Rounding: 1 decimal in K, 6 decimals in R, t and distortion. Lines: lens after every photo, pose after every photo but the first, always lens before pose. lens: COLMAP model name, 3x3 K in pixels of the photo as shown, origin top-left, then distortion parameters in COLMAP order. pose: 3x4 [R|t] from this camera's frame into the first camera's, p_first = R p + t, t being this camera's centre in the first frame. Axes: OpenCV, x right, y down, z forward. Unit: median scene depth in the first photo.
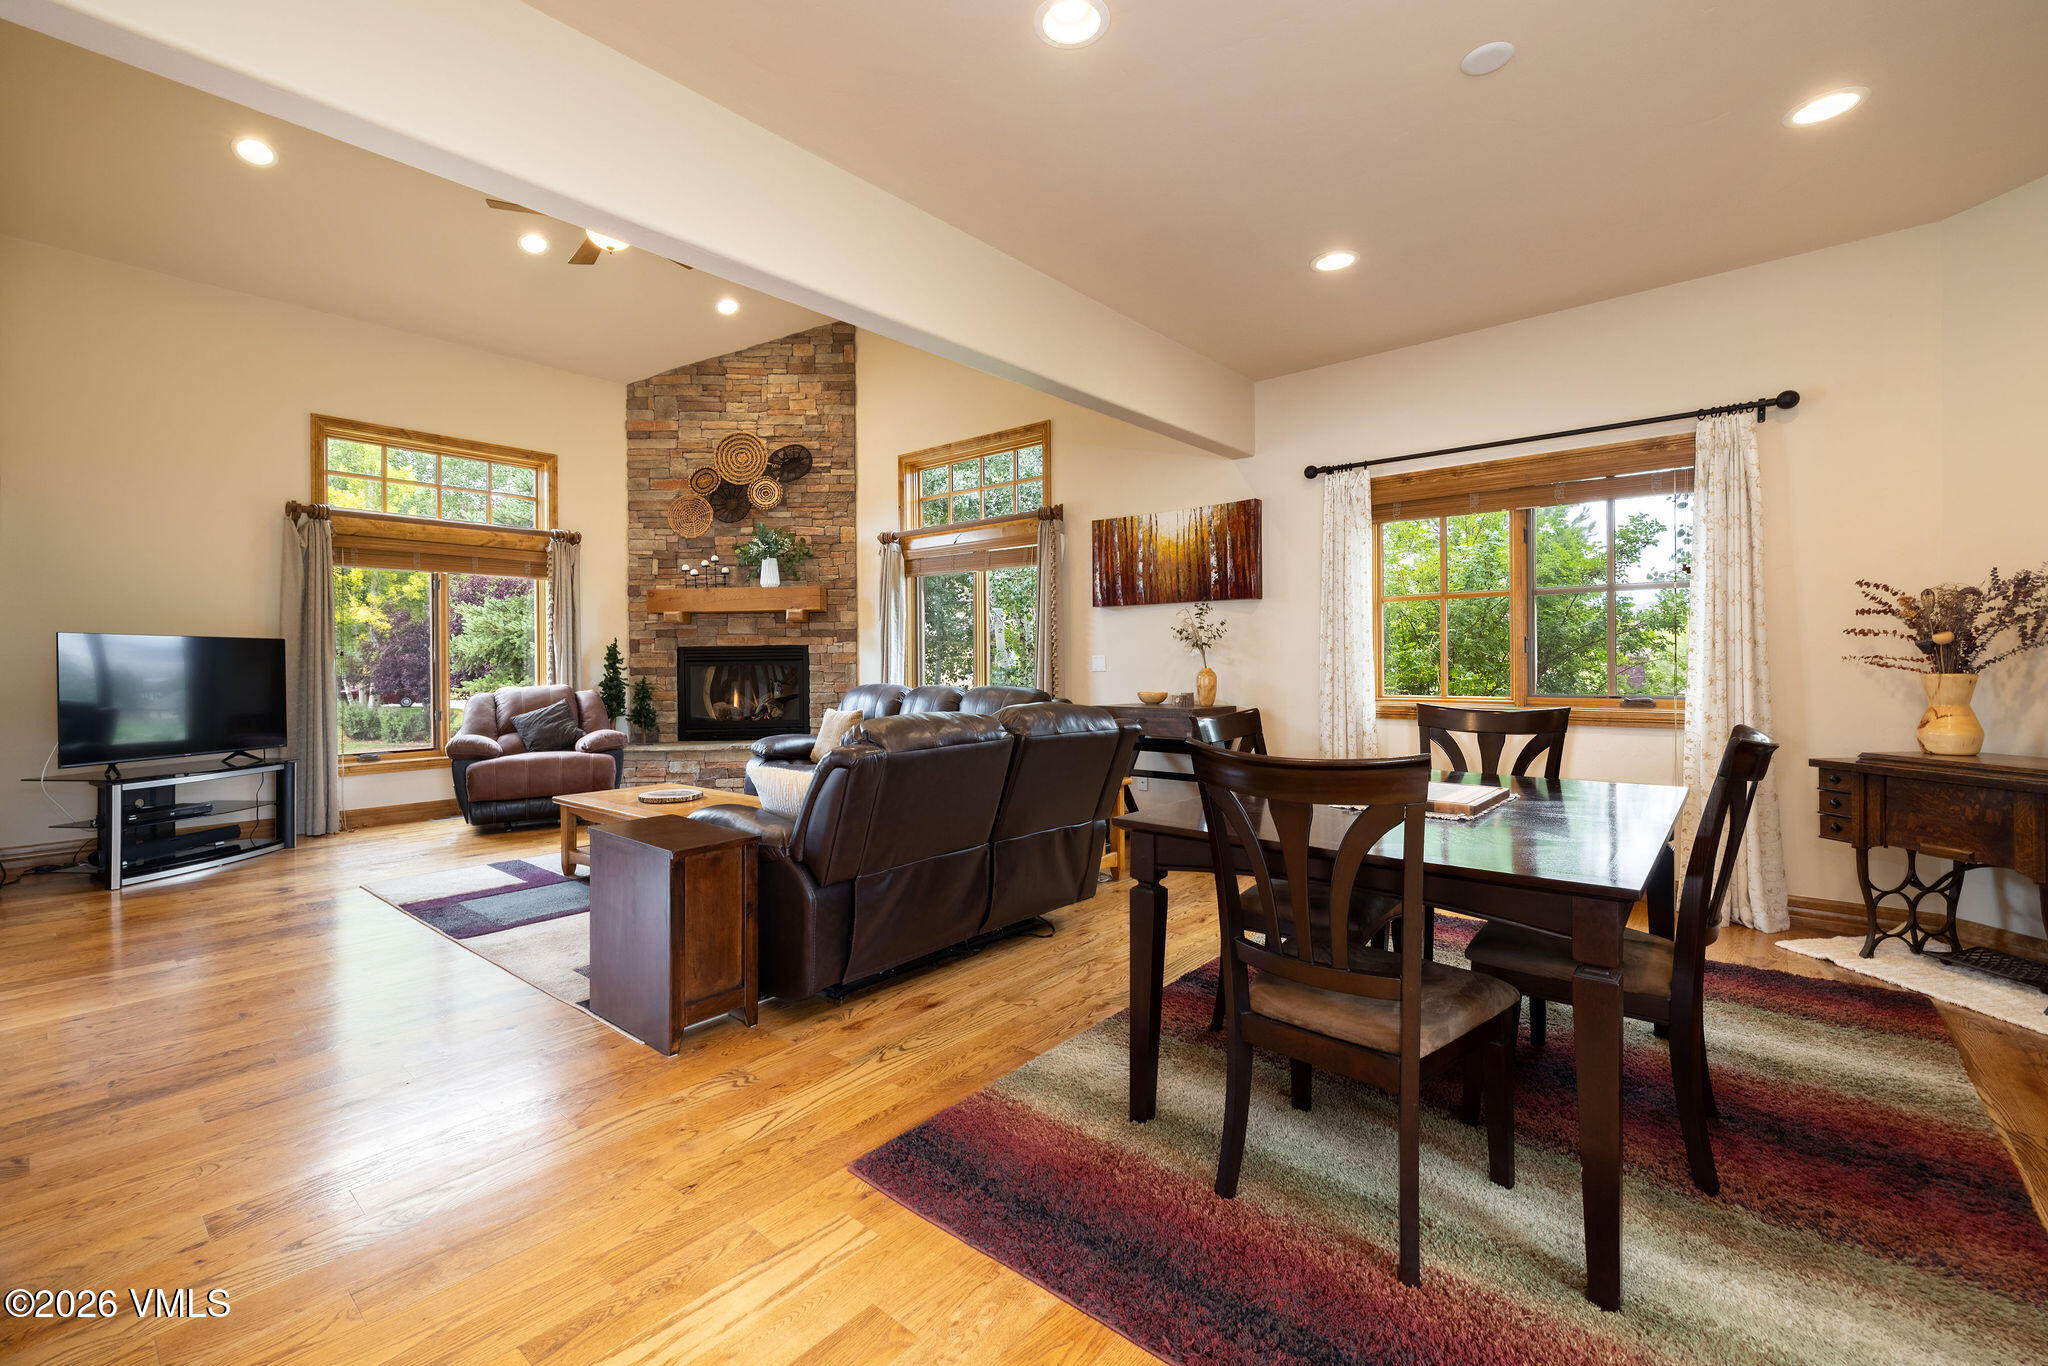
lens RADIAL K [[879.3, 0, 1008.6], [0, 879.3, 669.2], [0, 0, 1]] dist [0.001199, 0.000988]
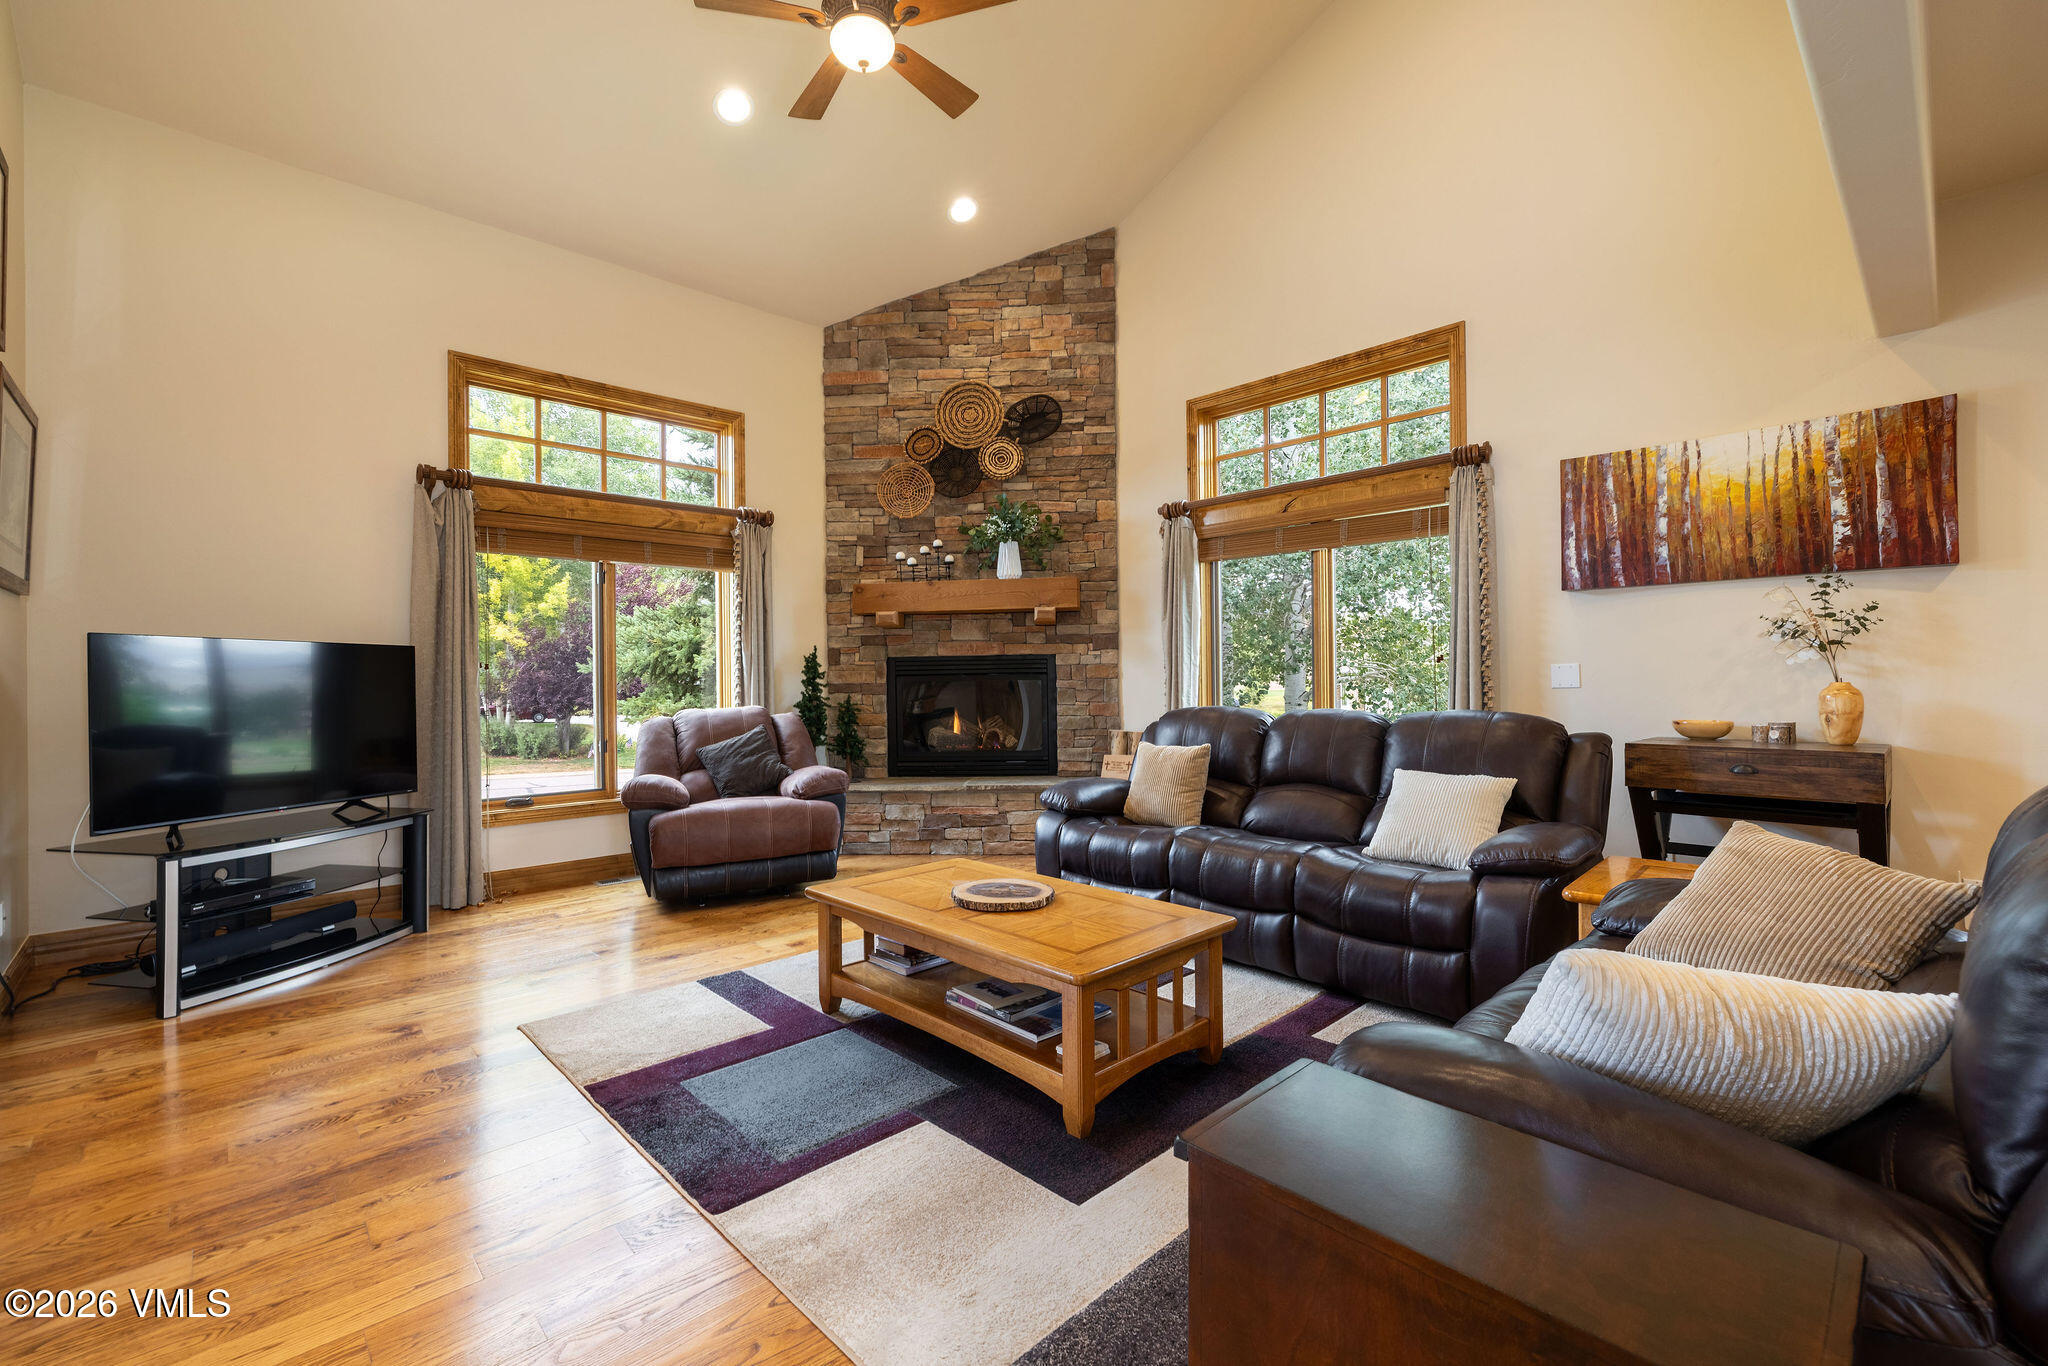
lens RADIAL K [[879.3, 0, 1037.7], [0, 879.3, 684.0], [0, 0, 1]] dist [0.001199, 0.000988]
pose [[0.996509, -0.000967, -0.083475, -0.207800], [0.000781, 0.999997, -0.002266, 0.000365], [0.083477, 0.002193, 0.996507, 0.266207]]
